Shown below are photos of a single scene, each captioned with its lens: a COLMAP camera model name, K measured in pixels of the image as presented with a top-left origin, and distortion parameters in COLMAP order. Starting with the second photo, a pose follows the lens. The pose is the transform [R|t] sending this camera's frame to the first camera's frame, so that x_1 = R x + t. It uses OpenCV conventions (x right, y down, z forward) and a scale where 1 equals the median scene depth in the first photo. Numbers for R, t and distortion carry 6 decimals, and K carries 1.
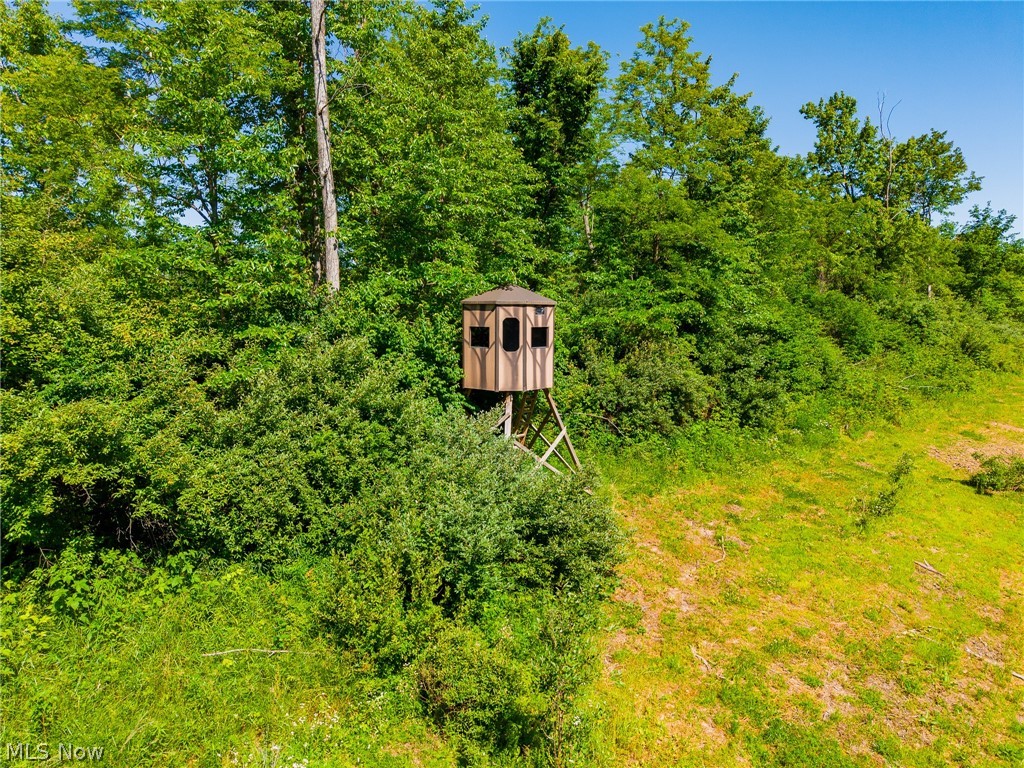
lens RADIAL K [[683.0, 0, 510.0], [0, 683.0, 386.3], [0, 0, 1]] dist [0.044996, -0.053828]
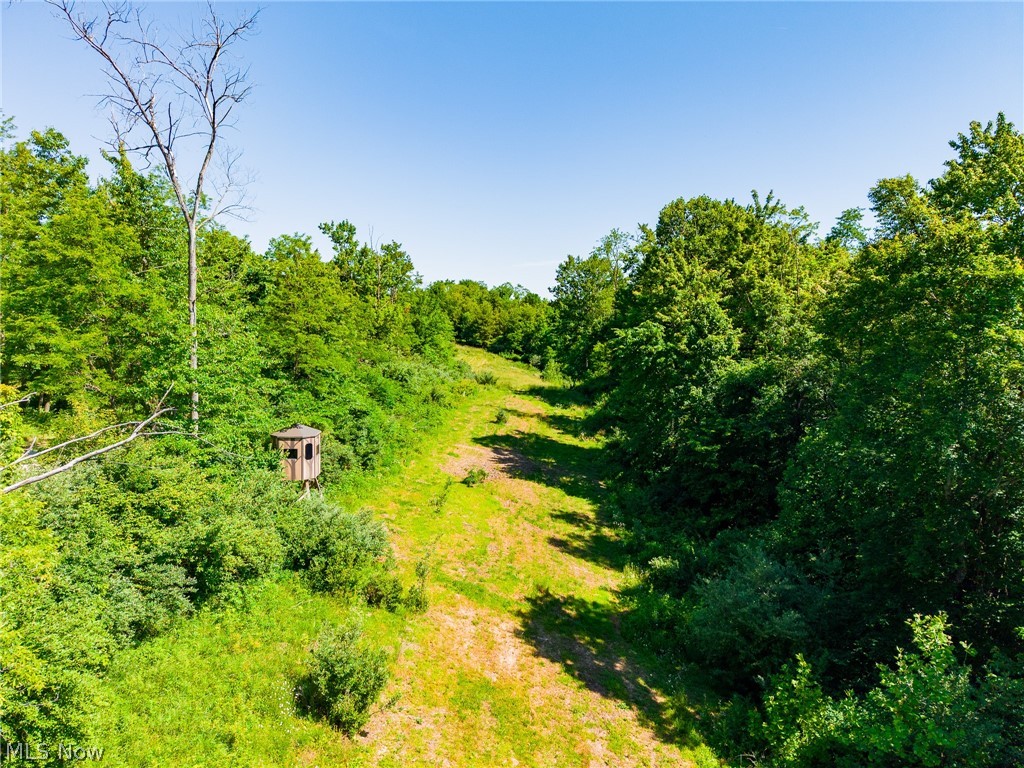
lens RADIAL K [[683.0, 0, 510.0], [0, 683.0, 386.3], [0, 0, 1]] dist [0.044996, -0.053828]
pose [[0.715523, -0.058206, 0.696160, -0.634680], [0.058589, 0.998012, 0.023226, -0.182204], [-0.696128, 0.024169, 0.717511, -0.580670]]
